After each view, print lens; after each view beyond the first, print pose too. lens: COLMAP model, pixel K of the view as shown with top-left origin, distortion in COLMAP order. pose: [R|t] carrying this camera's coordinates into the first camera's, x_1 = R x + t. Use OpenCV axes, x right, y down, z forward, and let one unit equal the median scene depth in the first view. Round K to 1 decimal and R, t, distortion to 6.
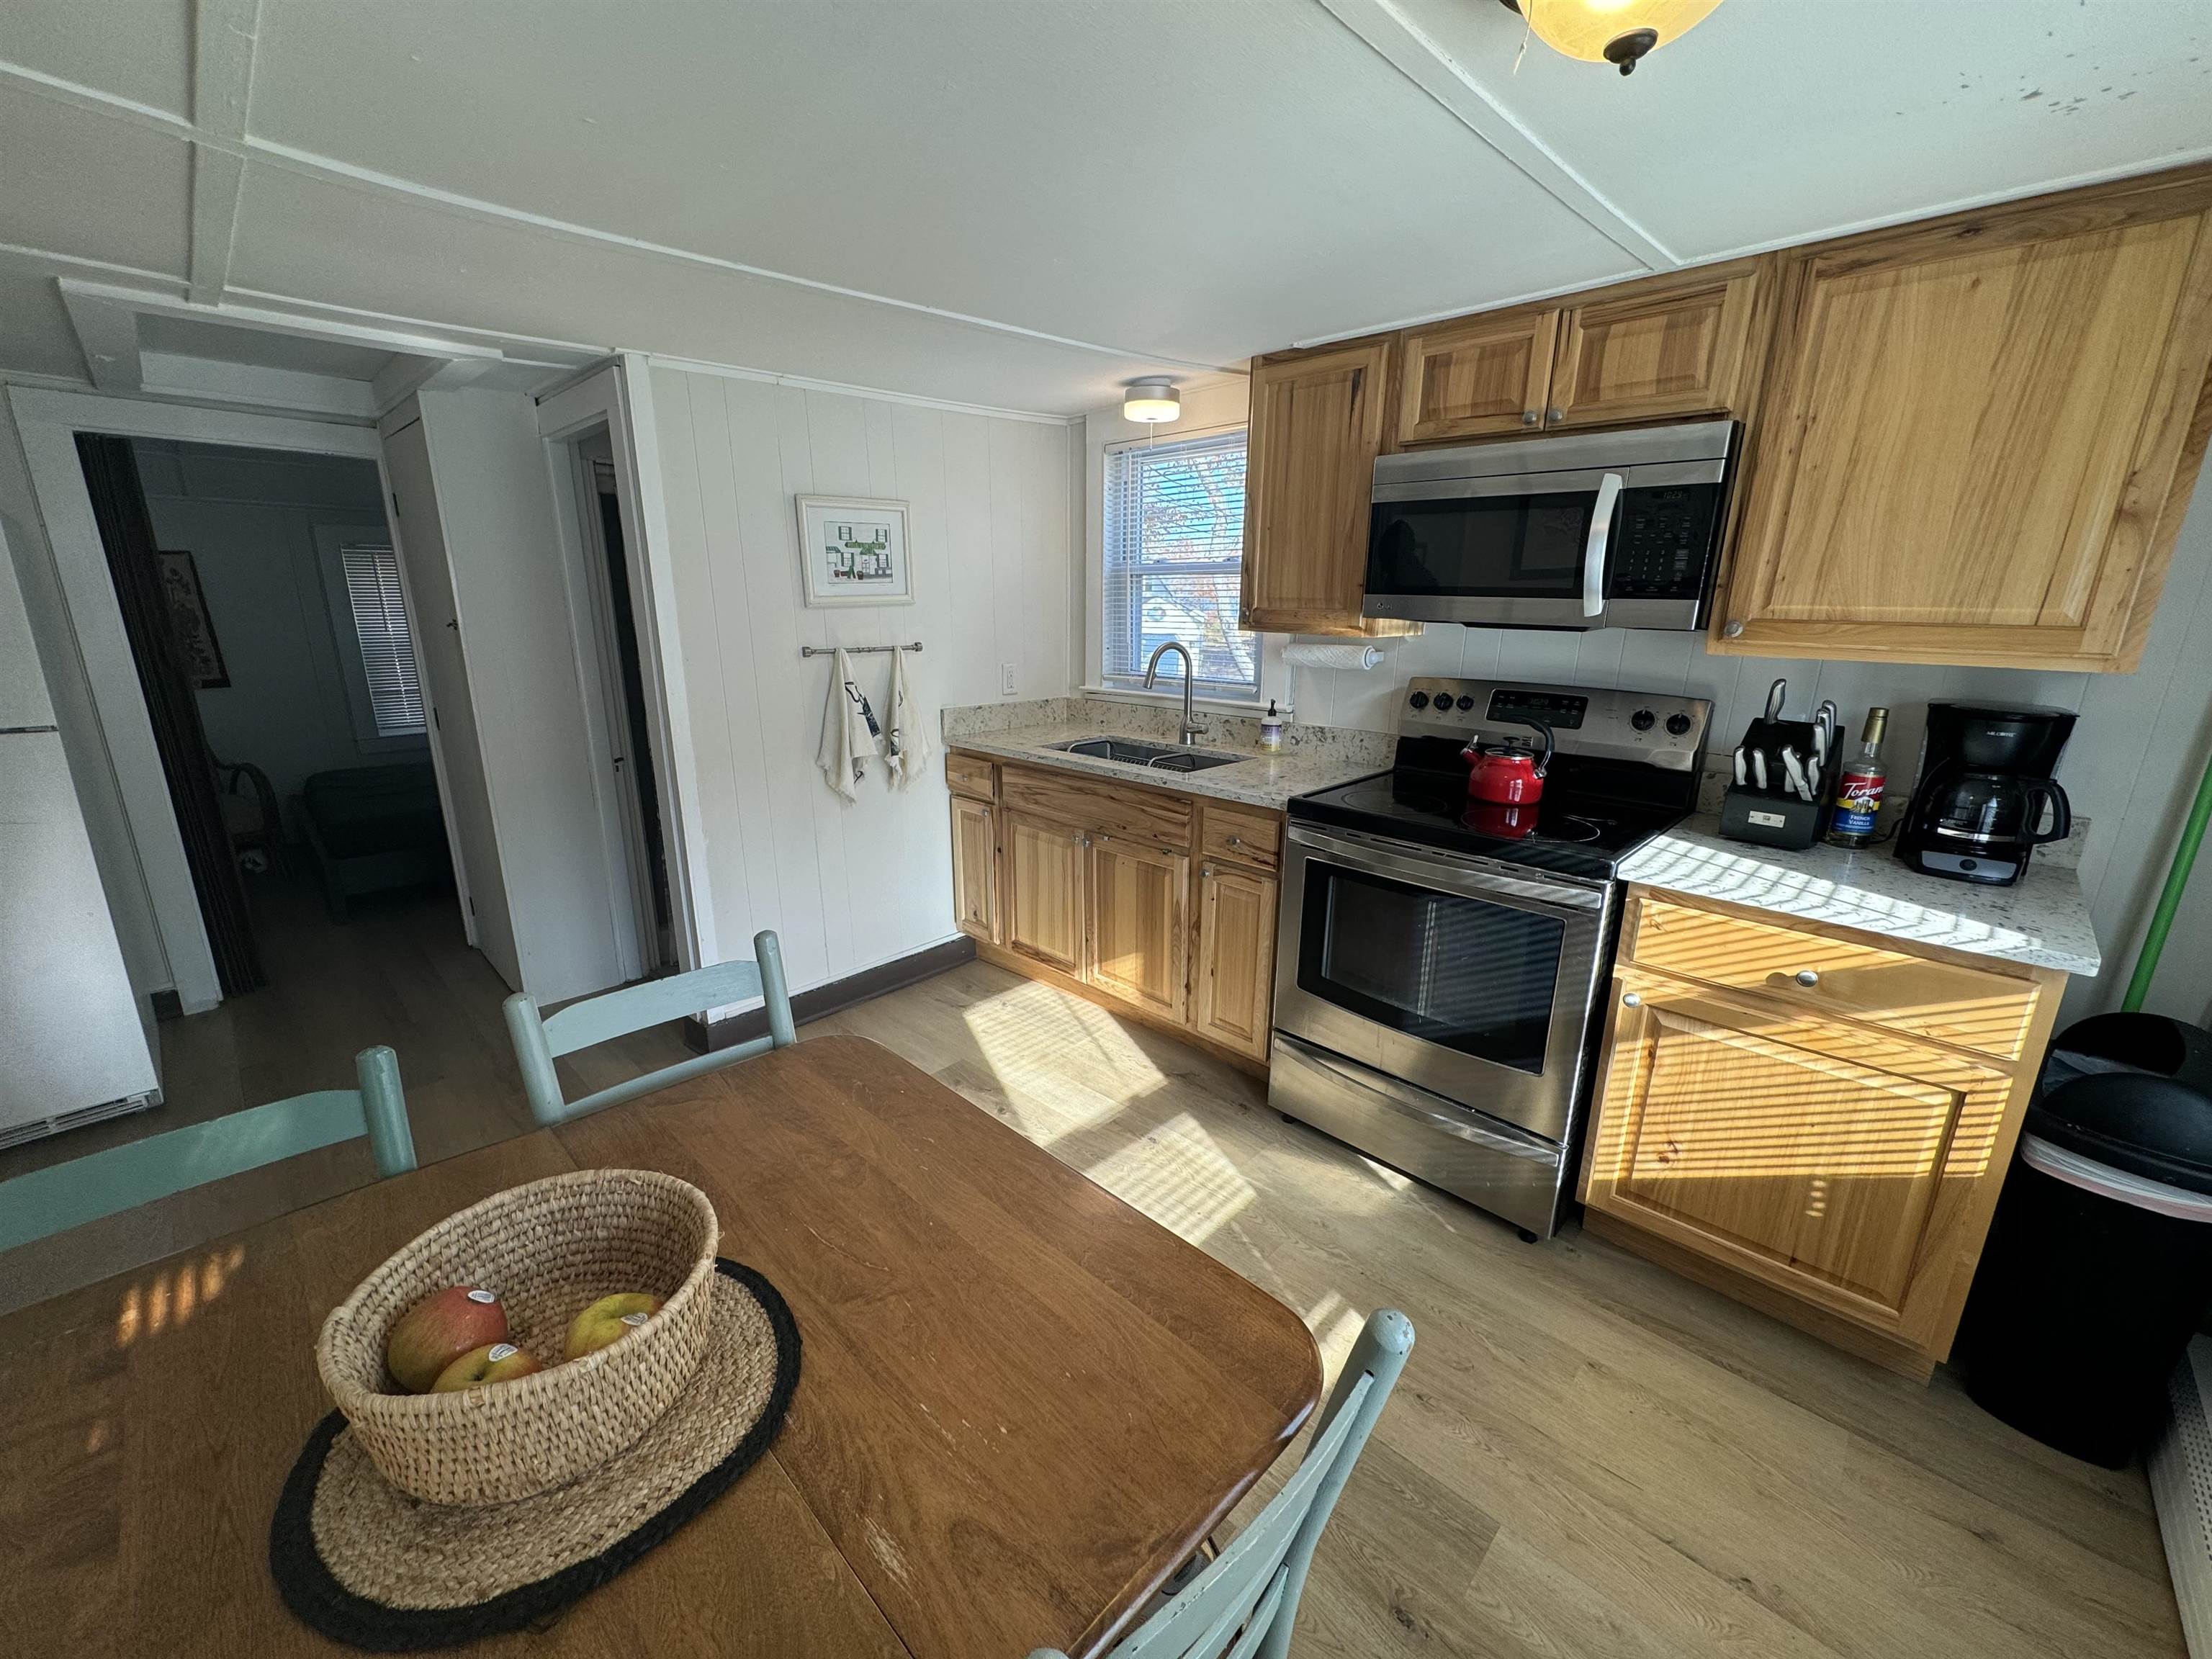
lens RADIAL K [[875.3, 0, 1118.9], [0, 875.3, 821.9], [0, 0, 1]] dist [-0.004109, -0.000218]
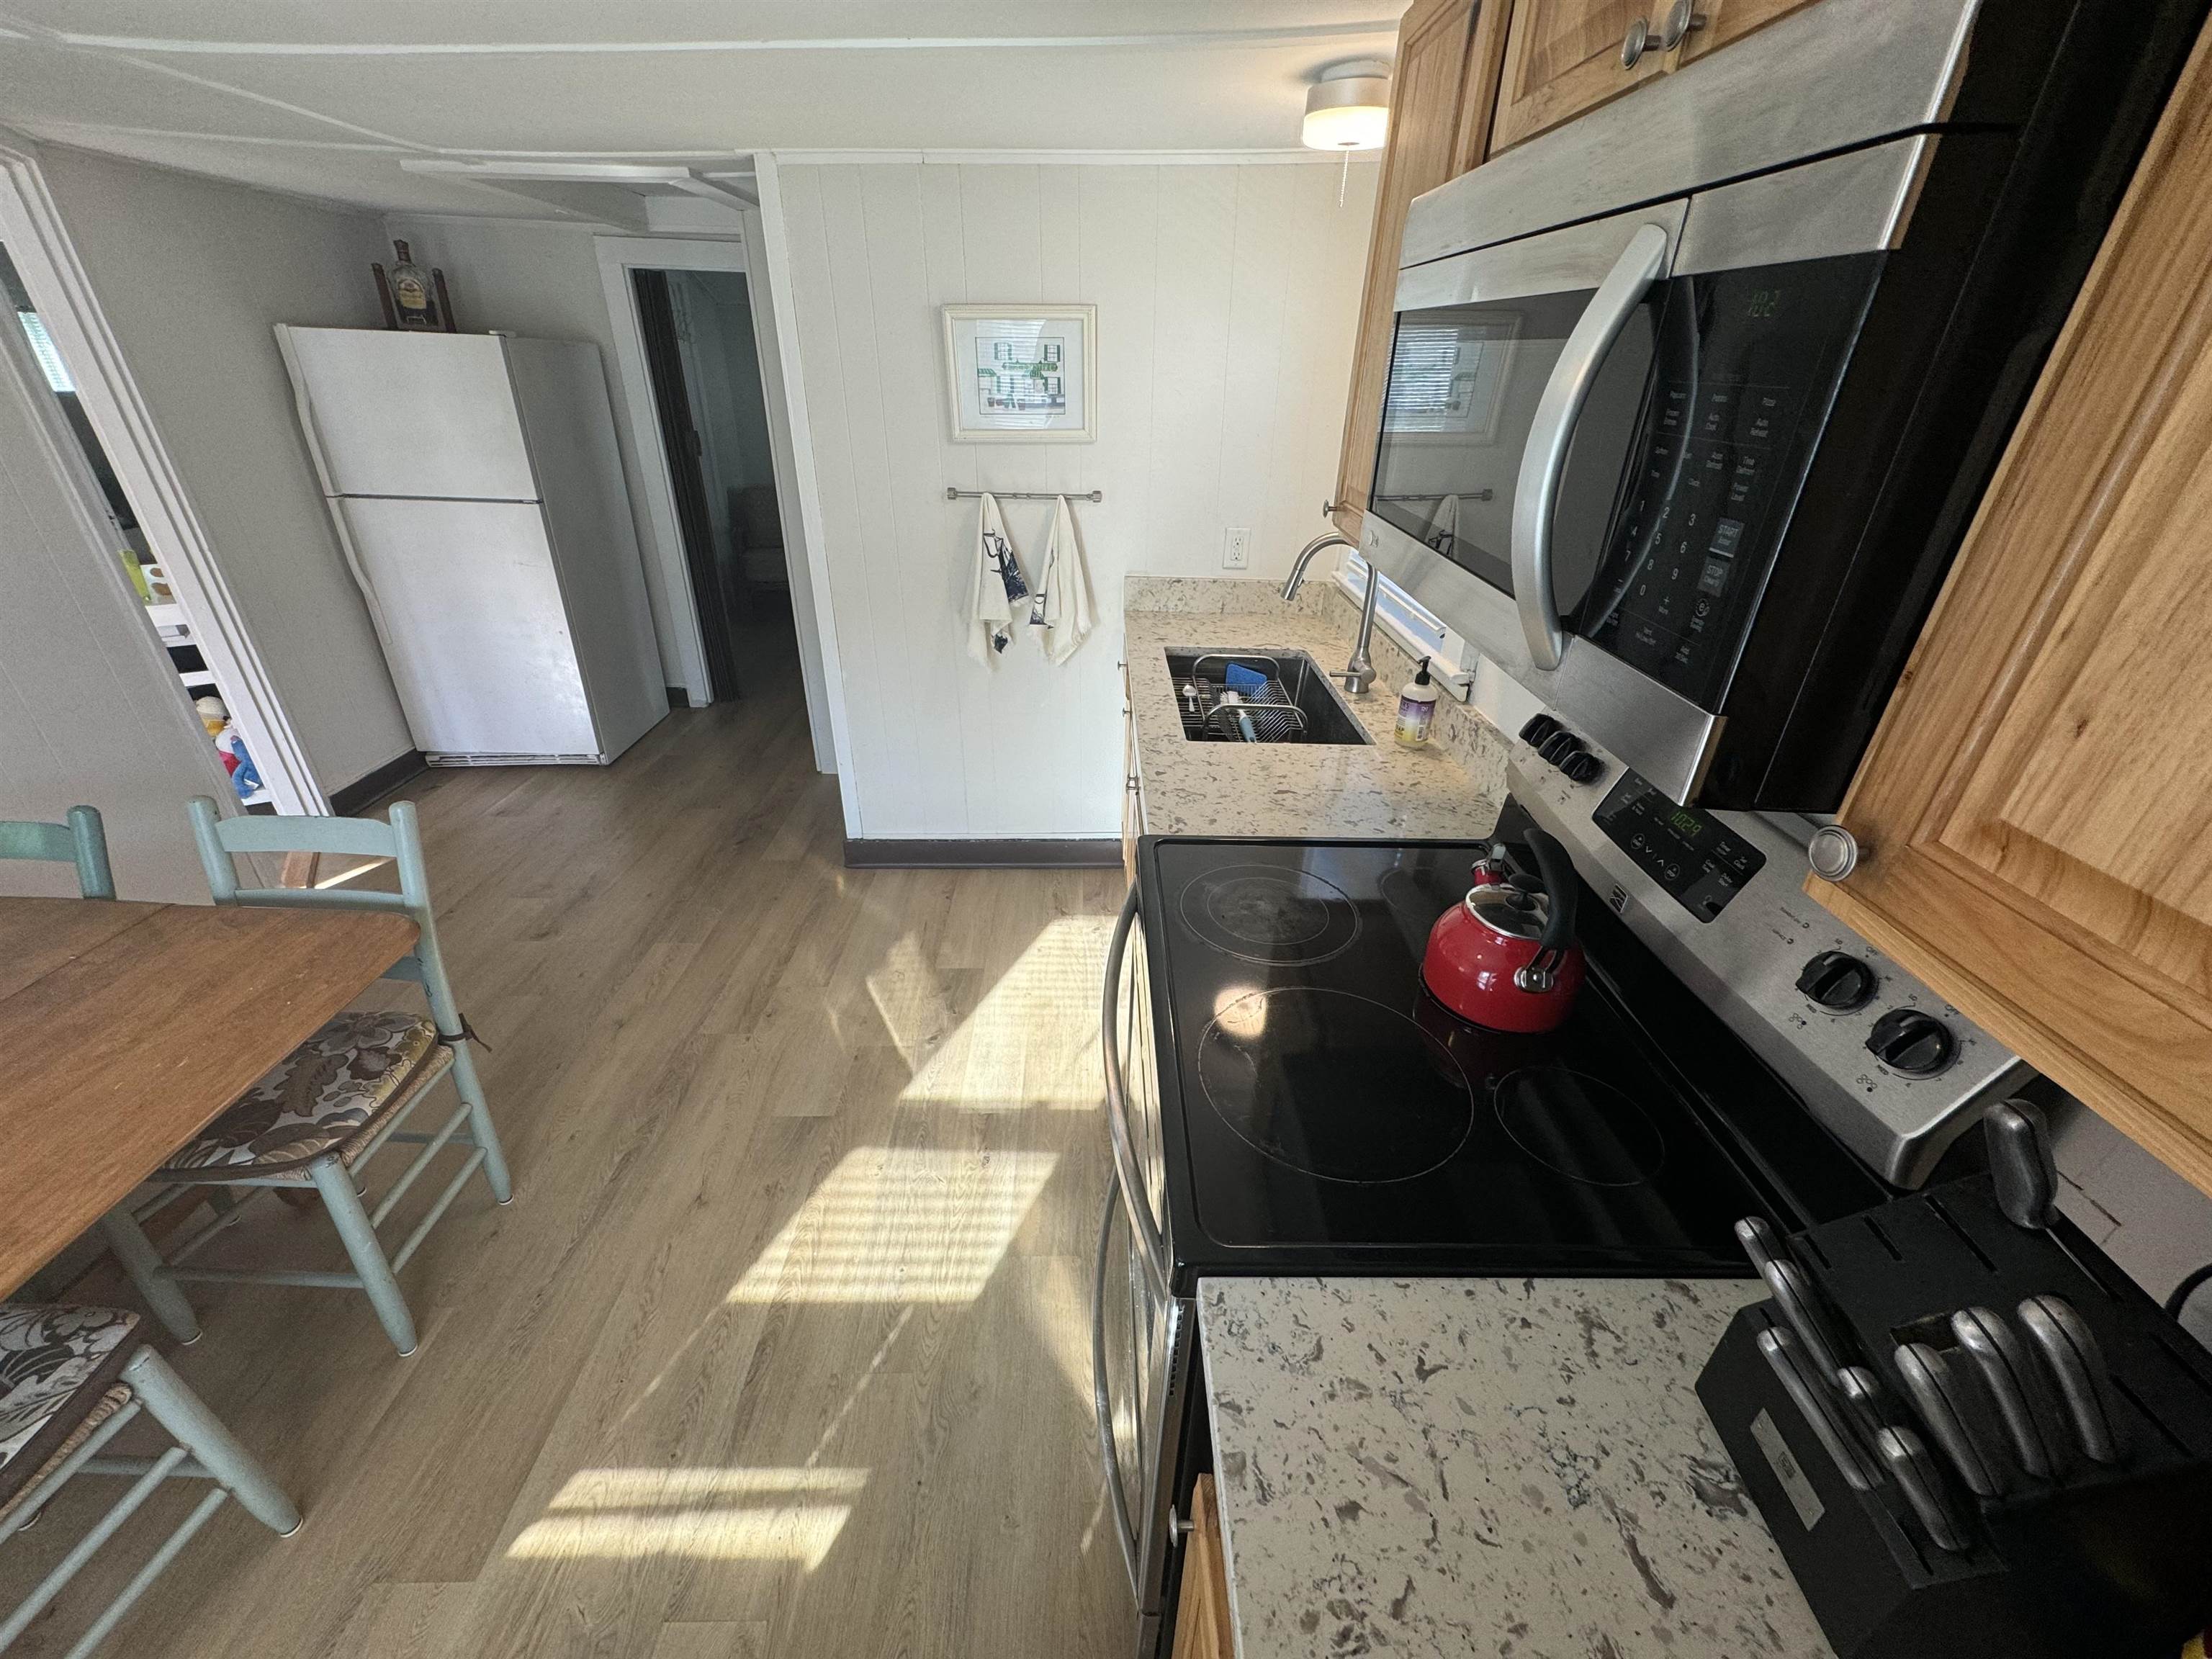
lens RADIAL K [[875.3, 0, 1099.7], [0, 875.3, 831.8], [0, 0, 1]] dist [-0.004109, -0.000218]
pose [[0.699905, 0.345610, -0.625049, 0.440803], [-0.198243, 0.934747, 0.294867, -0.164350], [0.686173, -0.082467, 0.722749, 0.417551]]
